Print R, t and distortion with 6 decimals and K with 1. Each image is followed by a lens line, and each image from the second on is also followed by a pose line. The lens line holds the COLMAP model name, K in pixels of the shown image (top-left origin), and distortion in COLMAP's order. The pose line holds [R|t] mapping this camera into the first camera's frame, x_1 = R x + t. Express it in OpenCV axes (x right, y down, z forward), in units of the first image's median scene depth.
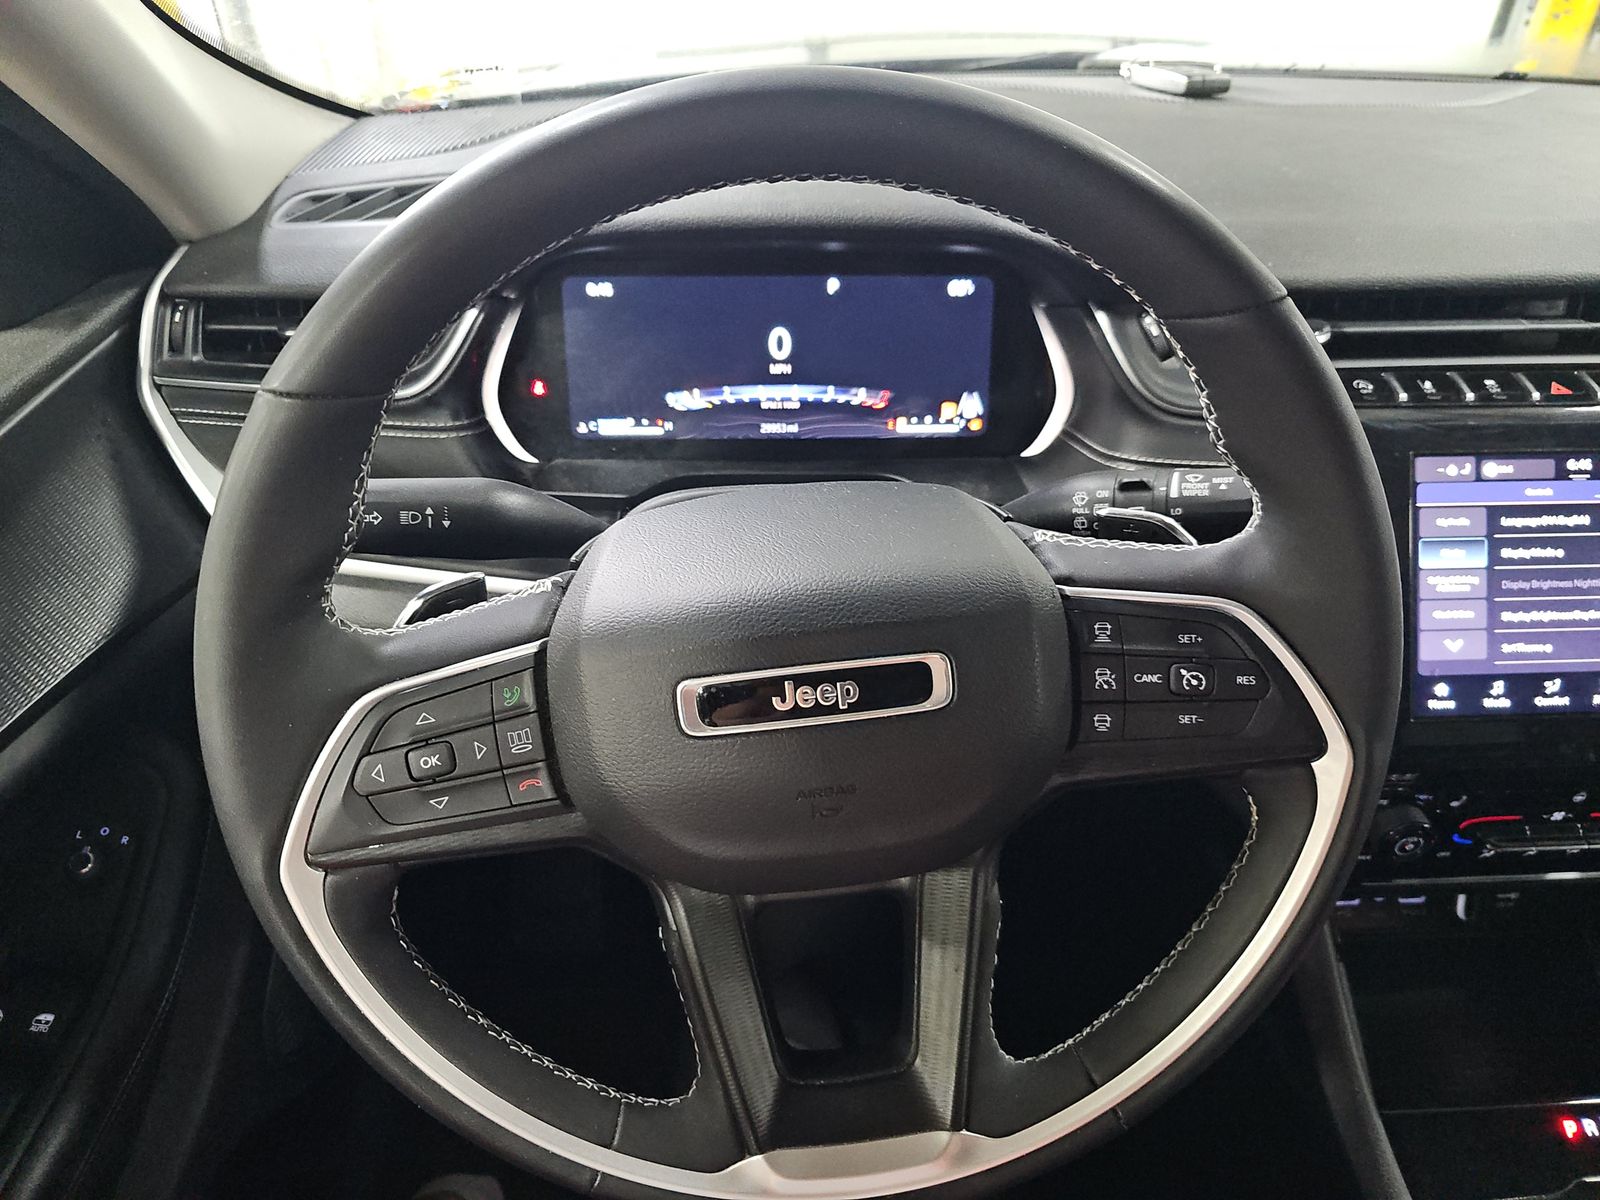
lens RADIAL K [[1086.6, 0, 745.9], [0, 1086.6, 603.5], [0, 0, 1]] dist [0.047865, -0.039046]
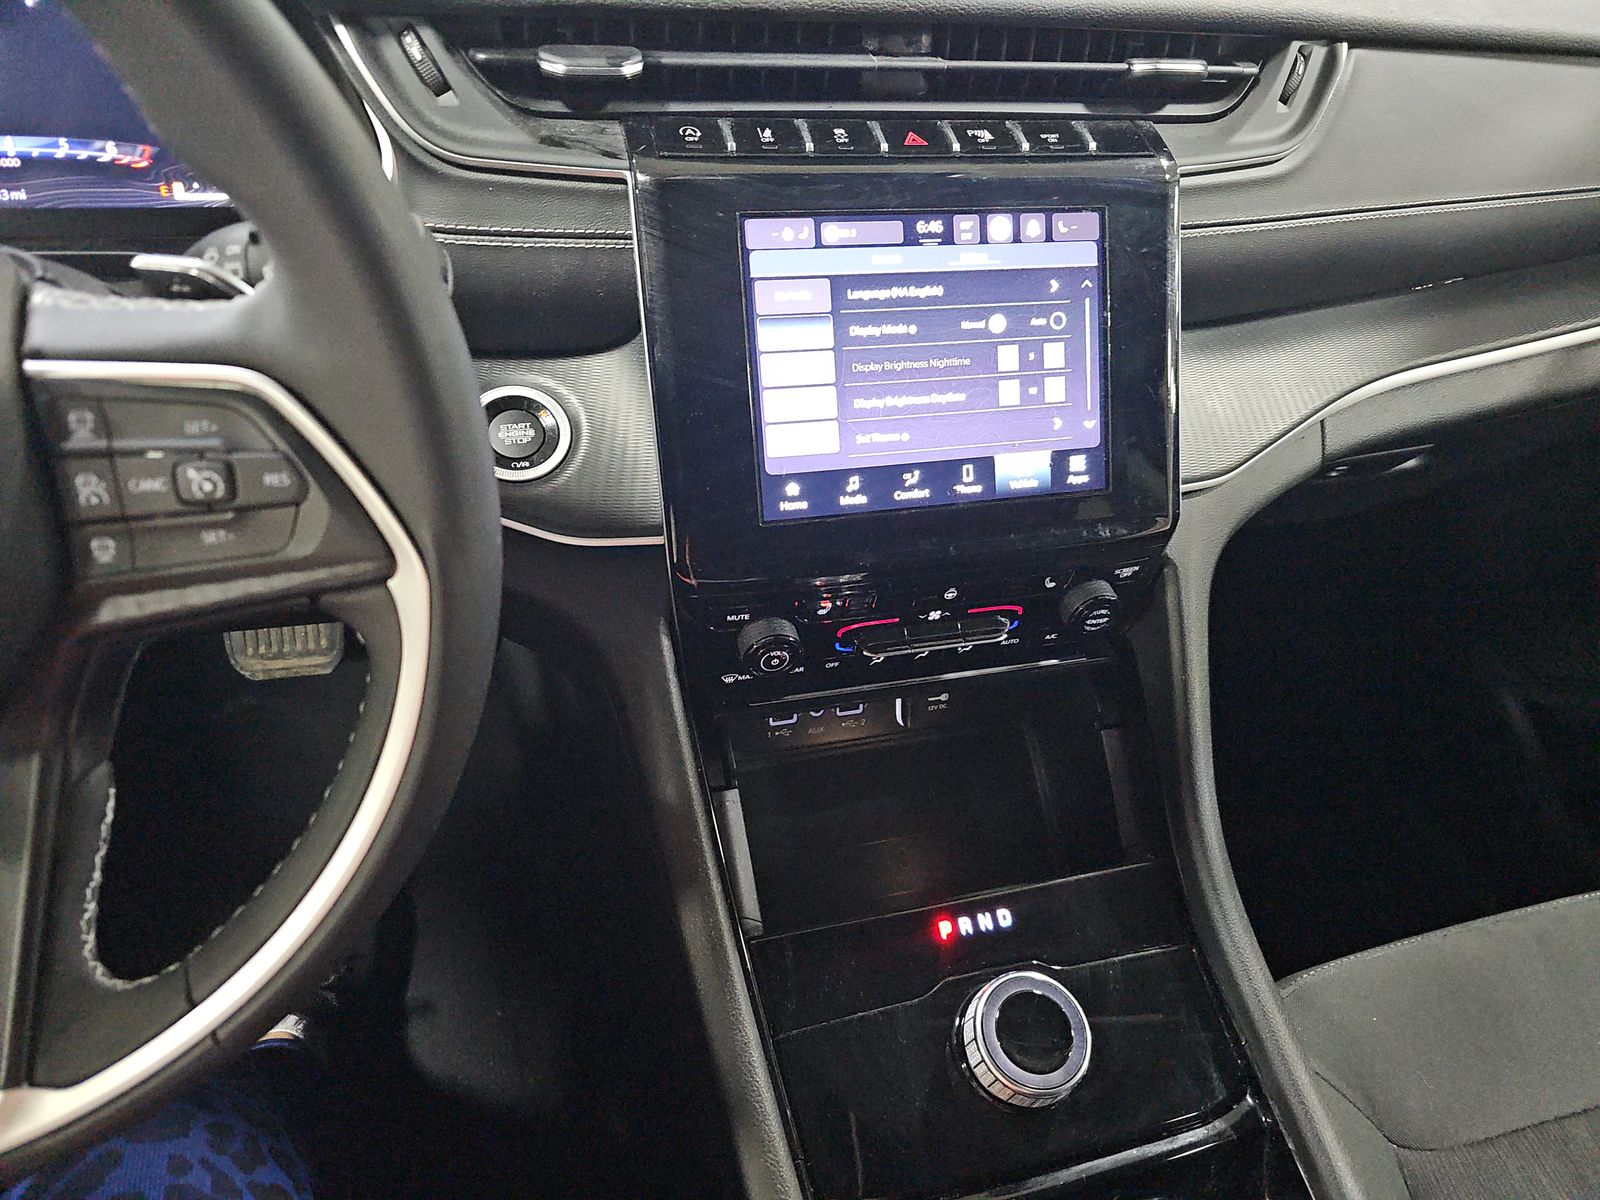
lens RADIAL K [[1086.6, 0, 745.9], [0, 1086.6, 603.5], [0, 0, 1]] dist [0.047865, -0.039046]
pose [[0.978031, -0.078965, 0.192925, 0.412904], [0.052007, 0.988642, 0.141007, 0.043145], [-0.201869, -0.127875, 0.971029, 0.128437]]
